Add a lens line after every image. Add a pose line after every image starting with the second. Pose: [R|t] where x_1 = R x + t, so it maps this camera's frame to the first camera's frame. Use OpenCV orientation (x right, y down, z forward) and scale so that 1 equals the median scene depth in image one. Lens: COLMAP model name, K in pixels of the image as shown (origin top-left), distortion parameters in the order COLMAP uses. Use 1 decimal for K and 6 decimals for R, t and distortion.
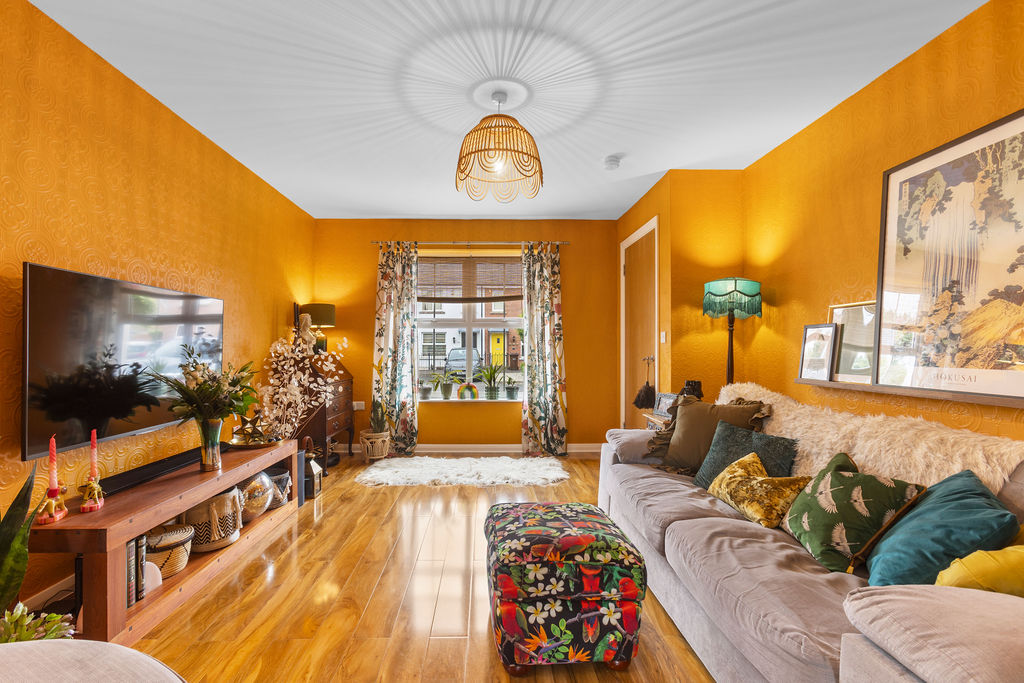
lens RADIAL K [[457.6, 0, 507.4], [0, 457.6, 345.1], [0, 0, 1]] dist [-0.015489, 0.007072]
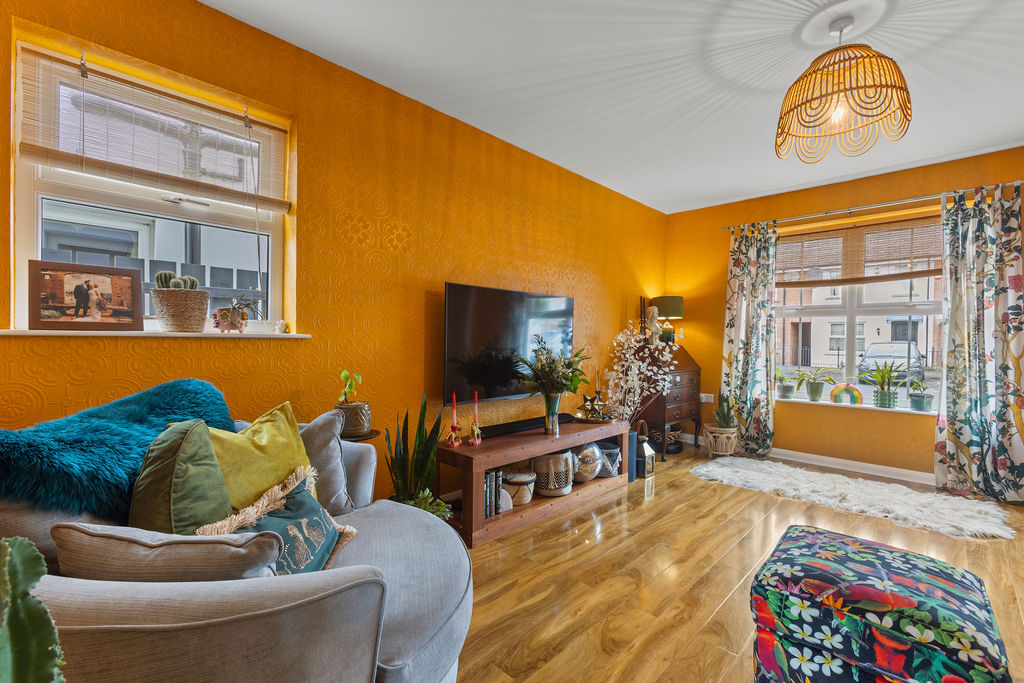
lens RADIAL K [[457.6, 0, 507.6], [0, 457.6, 341.0], [0, 0, 1]] dist [-0.015489, 0.007072]
pose [[0.690681, 0.012290, -0.723055, 0.166783], [-0.006022, 0.999919, 0.011244, 0.003608], [0.723134, -0.003411, 0.690699, 0.029262]]
